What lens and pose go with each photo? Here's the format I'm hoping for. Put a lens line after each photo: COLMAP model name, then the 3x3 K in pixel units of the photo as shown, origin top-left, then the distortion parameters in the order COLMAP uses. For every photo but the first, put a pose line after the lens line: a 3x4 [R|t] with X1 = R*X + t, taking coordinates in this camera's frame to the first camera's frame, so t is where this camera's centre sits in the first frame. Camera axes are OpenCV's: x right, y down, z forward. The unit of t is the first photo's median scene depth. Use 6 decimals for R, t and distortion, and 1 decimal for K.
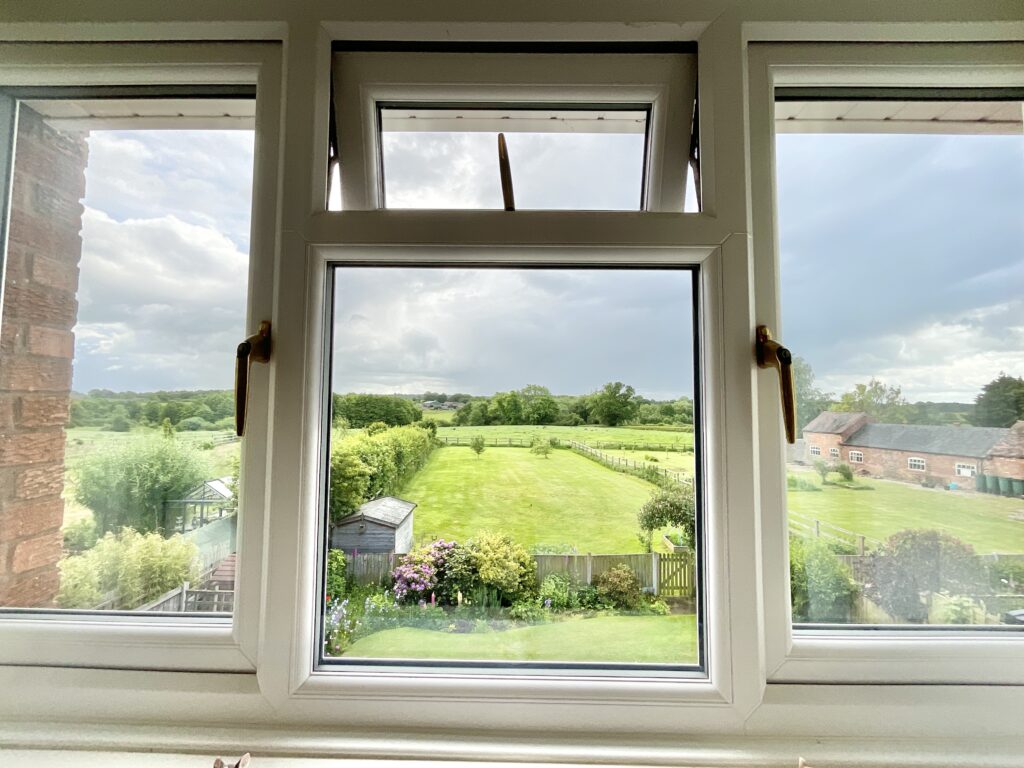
lens RADIAL K [[415.7, 0, 512.2], [0, 415.7, 387.5], [0, 0, 1]] dist [0.000509, -0.002694]
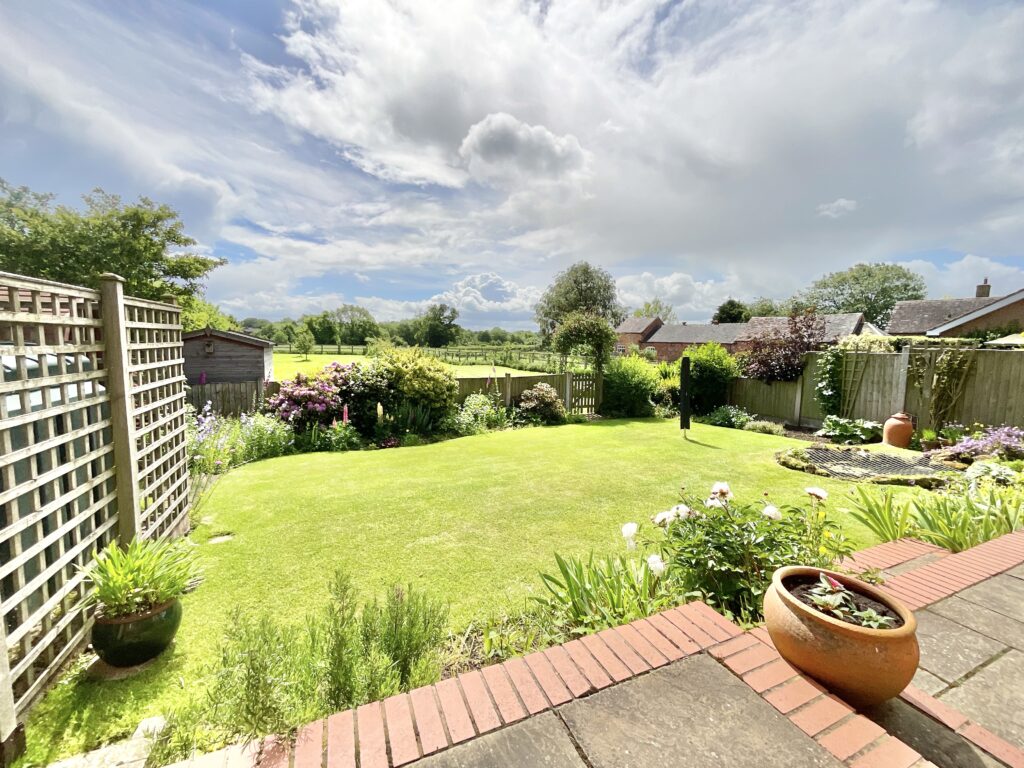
lens RADIAL K [[415.7, 0, 516.3], [0, 415.7, 385.1], [0, 0, 1]] dist [0.000509, -0.002694]
pose [[0.907026, -0.041677, 0.419006, -0.188354], [-0.028449, 0.986750, 0.159733, 0.275035], [-0.420112, -0.156802, 0.893823, 0.163870]]
